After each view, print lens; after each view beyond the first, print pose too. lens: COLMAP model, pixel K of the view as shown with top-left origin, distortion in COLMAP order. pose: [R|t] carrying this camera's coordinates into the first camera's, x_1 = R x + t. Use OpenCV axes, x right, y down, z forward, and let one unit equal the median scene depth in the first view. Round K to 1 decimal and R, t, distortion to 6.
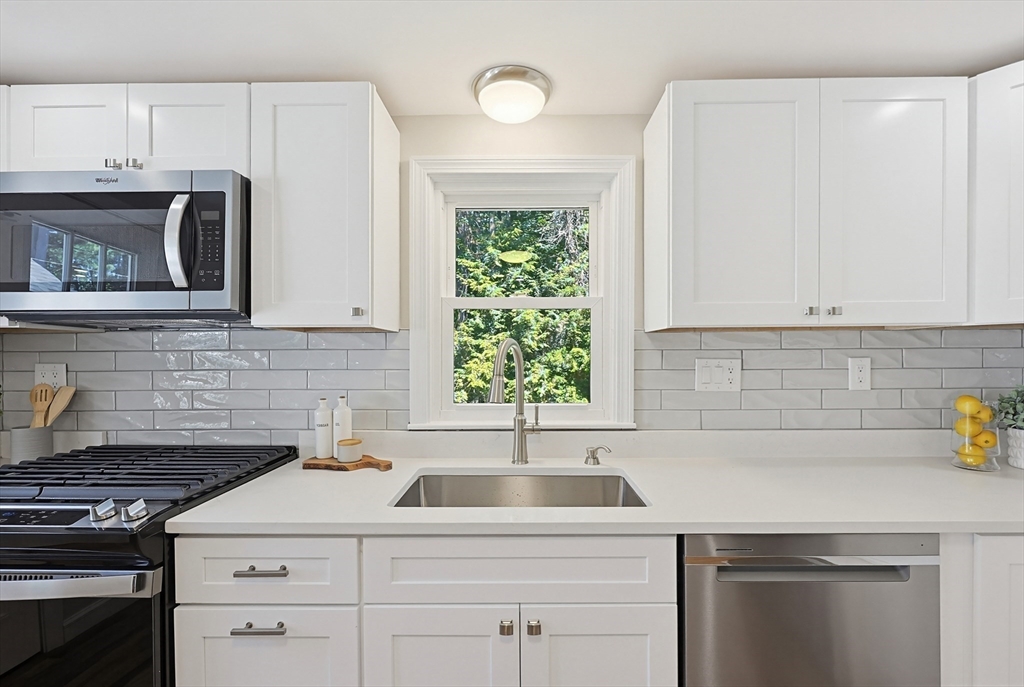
lens RADIAL K [[446.0, 0, 519.2], [0, 446.0, 354.4], [0, 0, 1]] dist [-0.001702, -0.000293]
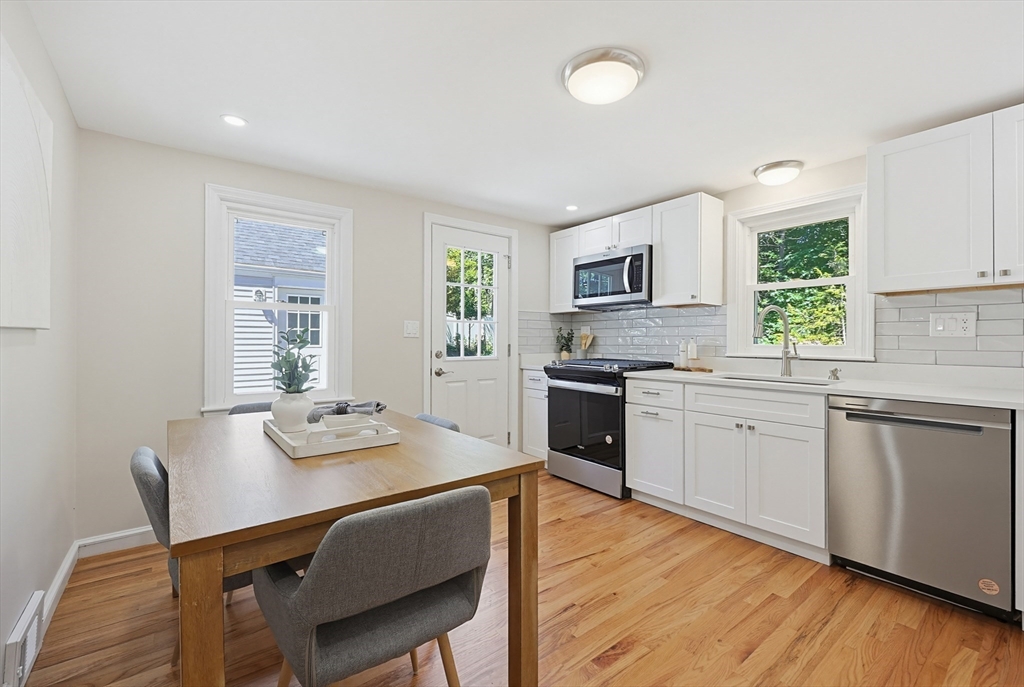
lens RADIAL K [[437.8, 0, 519.5], [0, 437.8, 342.6], [0, 0, 1]] dist [-0.010352, 0.000145]
pose [[0.625220, 0.010507, -0.780378, 0.694515], [-0.005906, 0.999944, 0.008731, 0.103425], [0.780426, -0.000850, 0.625247, -0.905413]]
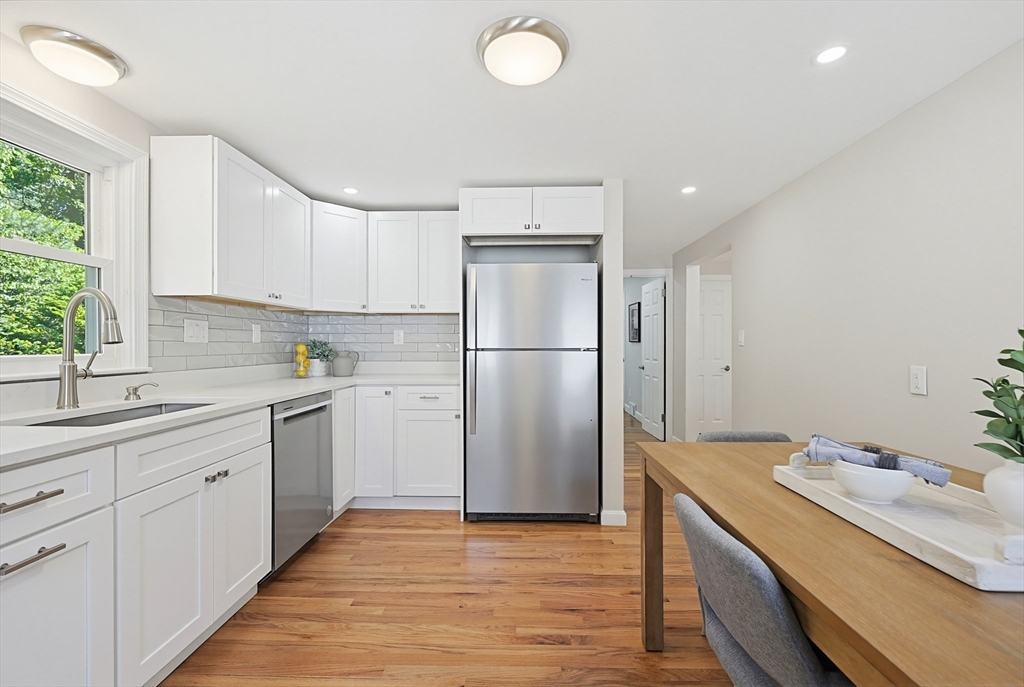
lens RADIAL K [[437.6, 0, 523.6], [0, 437.6, 343.3], [0, 0, 1]] dist [-0.001040, 0.000027]
pose [[-0.003829, 0.007377, 0.999965, -1.027525], [0.001666, 0.999971, -0.007371, 0.103674], [-0.999991, 0.001638, -0.003842, -0.051123]]
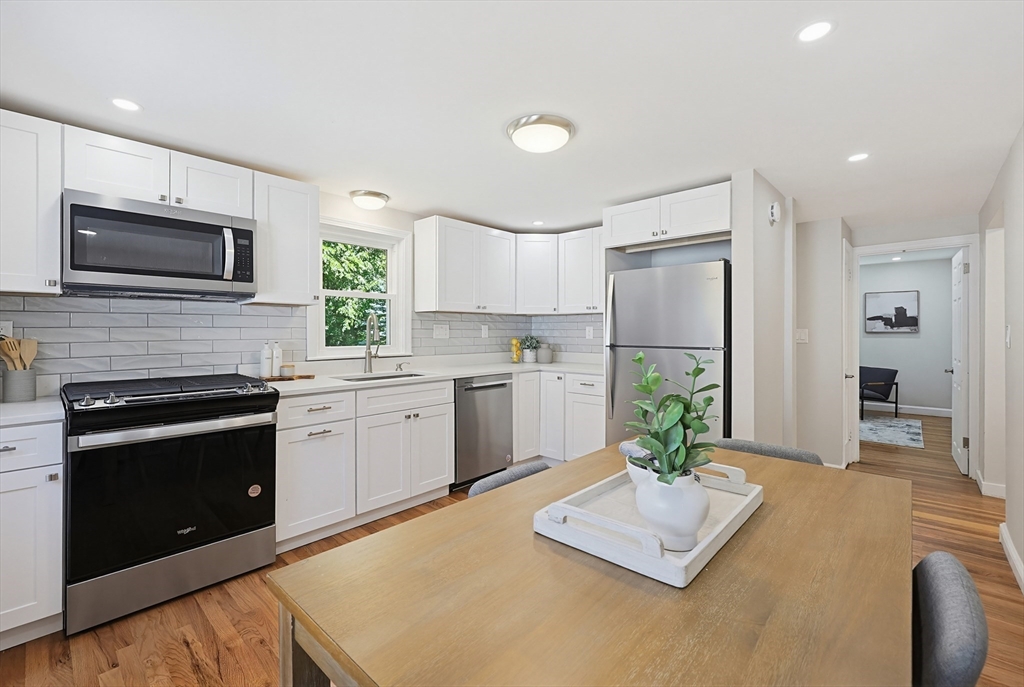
lens RADIAL K [[449.2, 0, 528.3], [0, 449.2, 329.6], [0, 0, 1]] dist [0.000323, 0.000112]
pose [[0.649549, 0.006459, 0.760293, -1.120232], [-0.003410, 0.999979, -0.005582, 0.051253], [-0.760312, 0.001033, 0.649557, -0.938324]]
